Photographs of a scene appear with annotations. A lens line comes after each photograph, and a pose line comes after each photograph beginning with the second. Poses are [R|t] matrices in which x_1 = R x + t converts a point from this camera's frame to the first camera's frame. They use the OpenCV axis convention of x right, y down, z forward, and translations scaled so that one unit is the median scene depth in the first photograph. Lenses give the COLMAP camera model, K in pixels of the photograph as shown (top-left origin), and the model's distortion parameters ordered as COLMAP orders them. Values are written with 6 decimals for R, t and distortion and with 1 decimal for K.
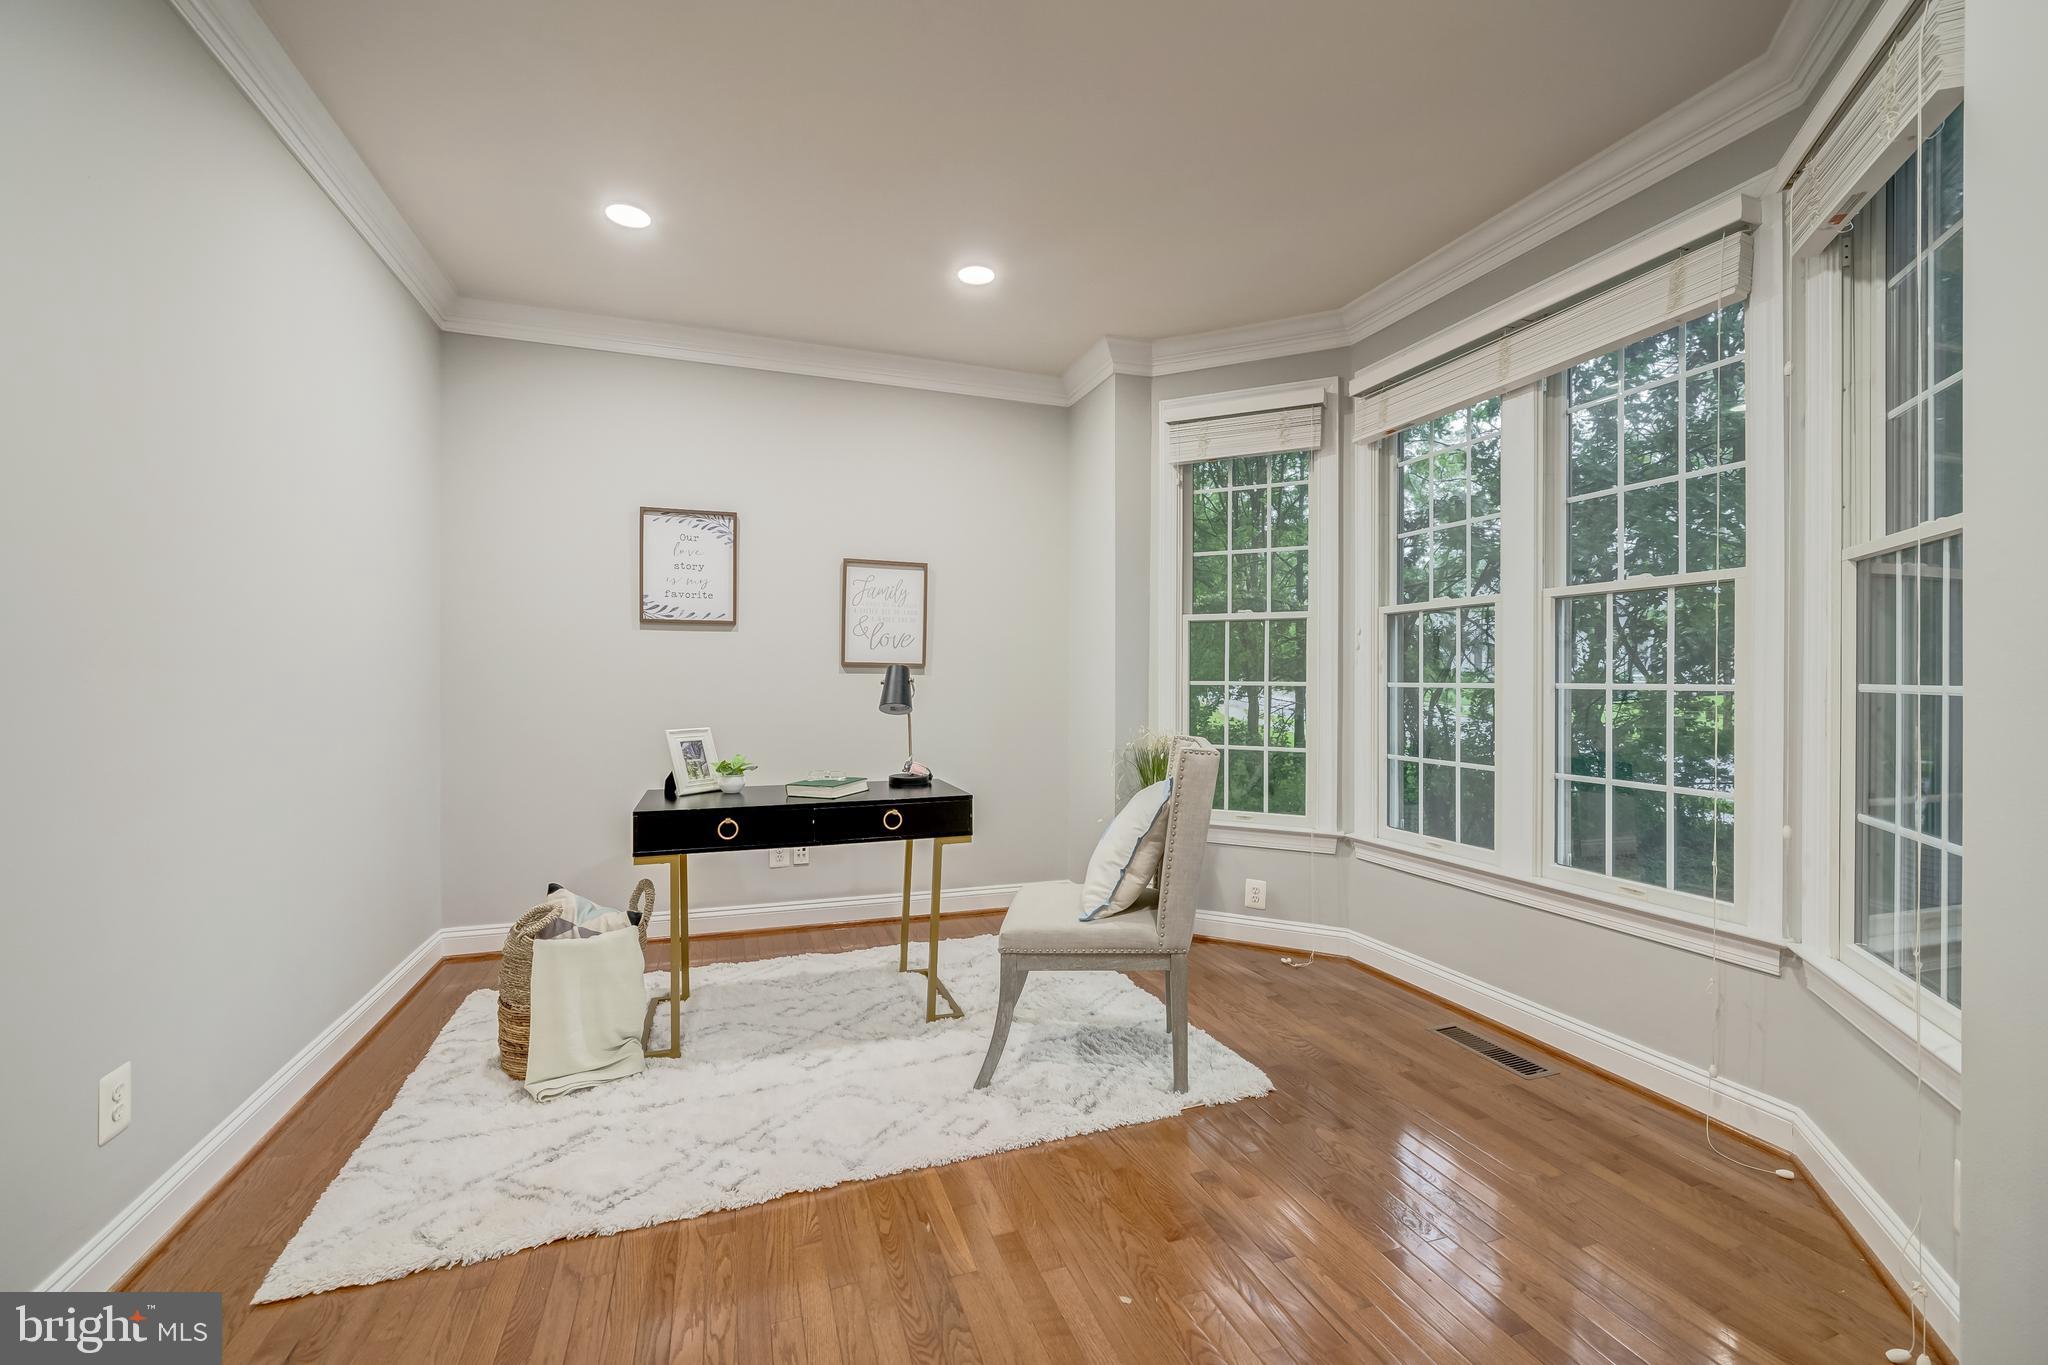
lens RADIAL K [[835.7, 0, 1026.5], [0, 835.7, 676.3], [0, 0, 1]] dist [-0.000788, 0.000104]
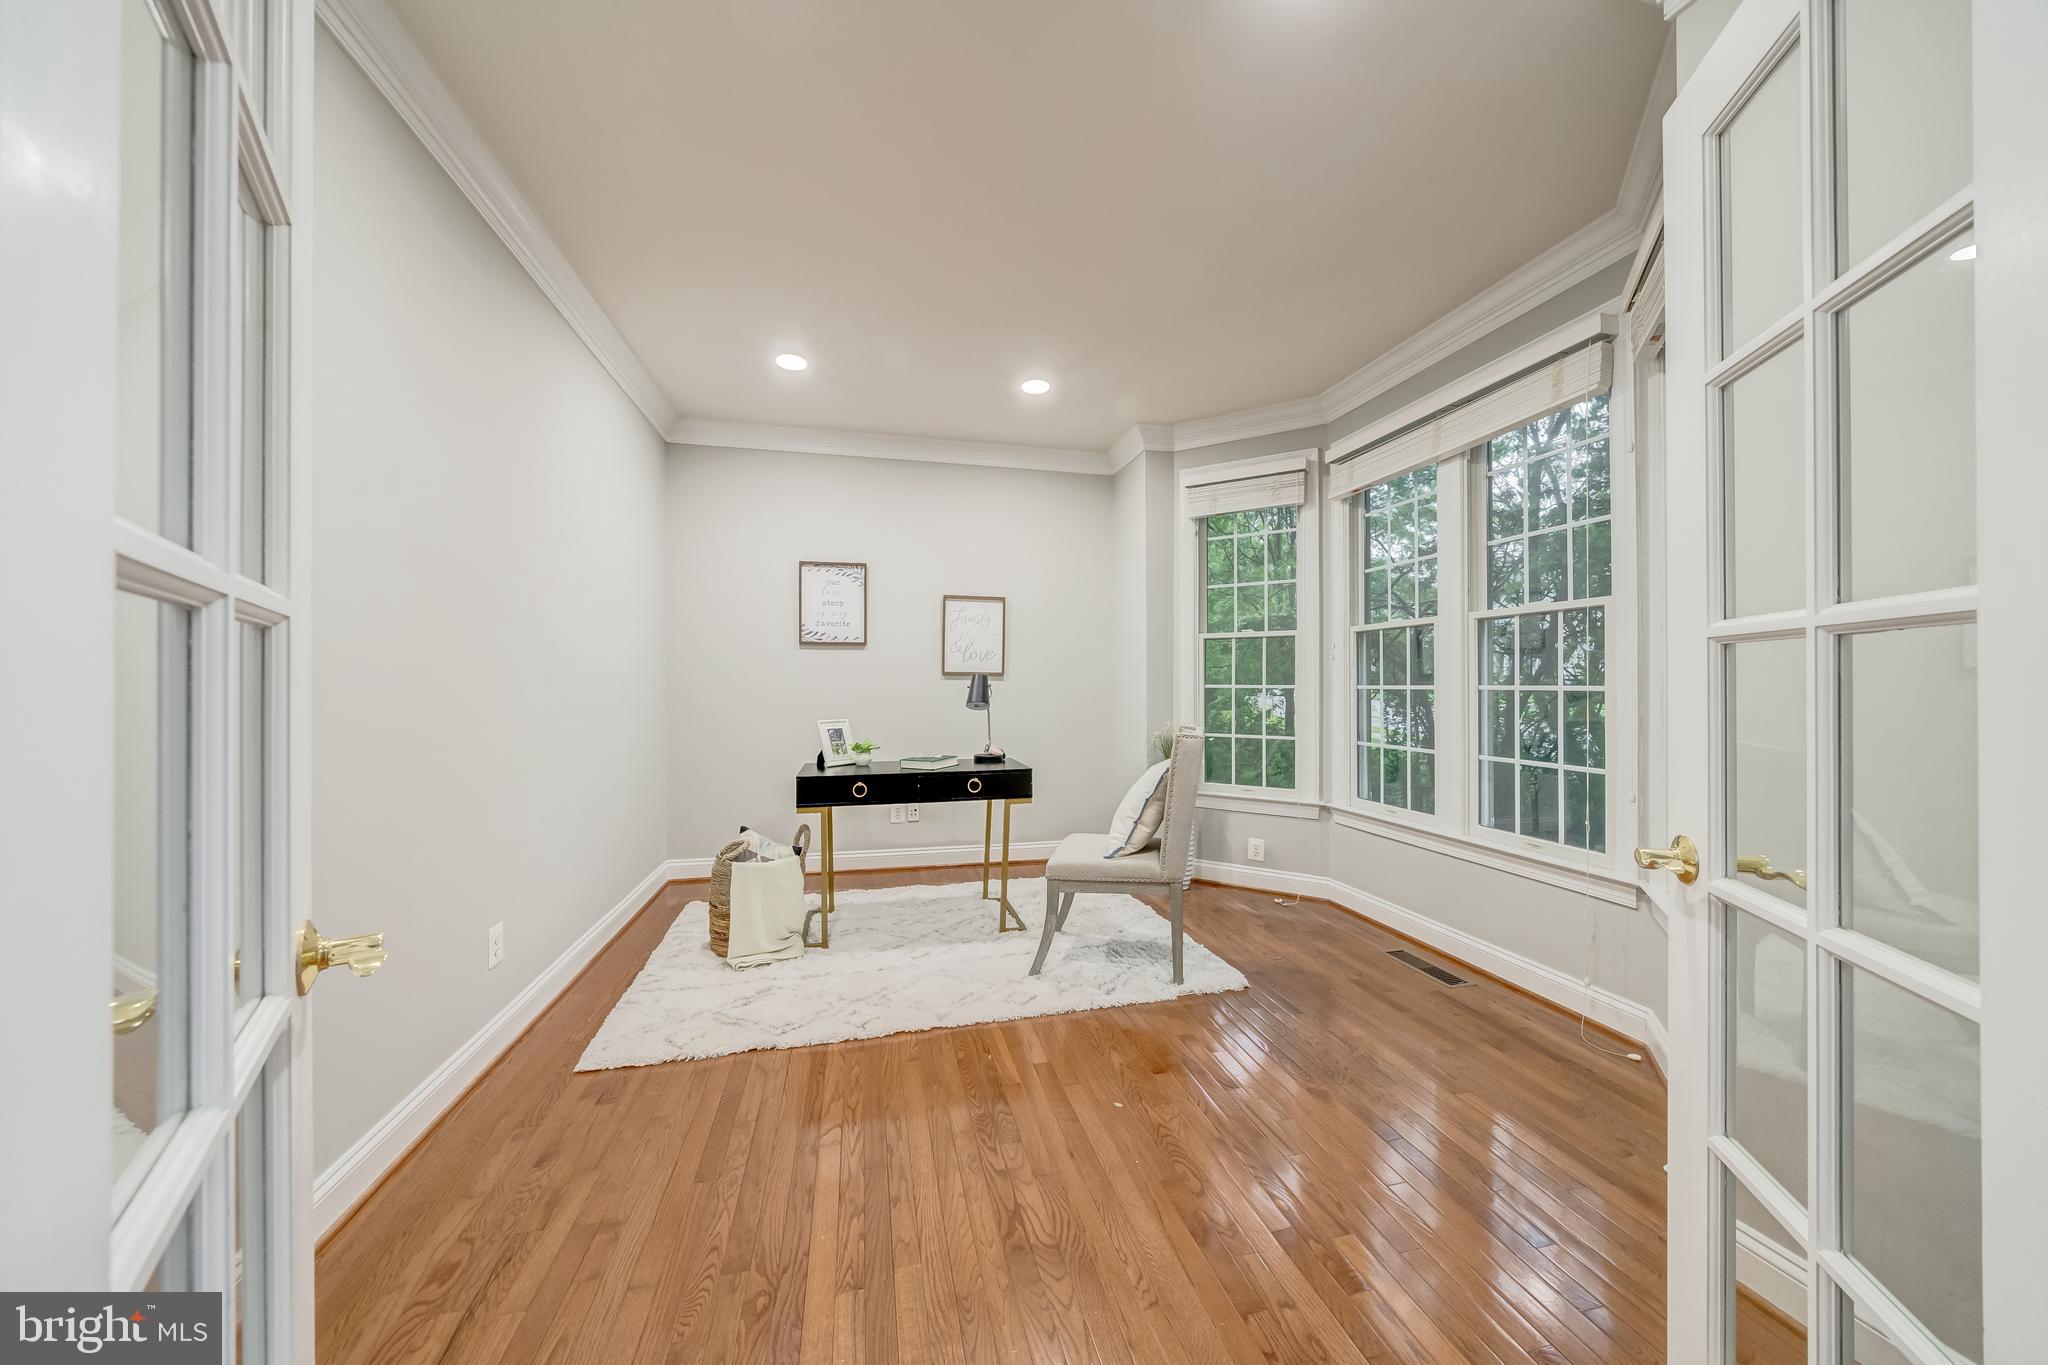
lens RADIAL K [[698.2, 0, 1026.7], [0, 698.2, 678.1], [0, 0, 1]] dist [-0.003234, -0.000140]
pose [[0.993380, -0.005000, -0.114765, 0.063956], [0.004400, 0.999975, -0.005478, -0.000103], [0.114789, 0.004937, 0.993378, -0.152235]]
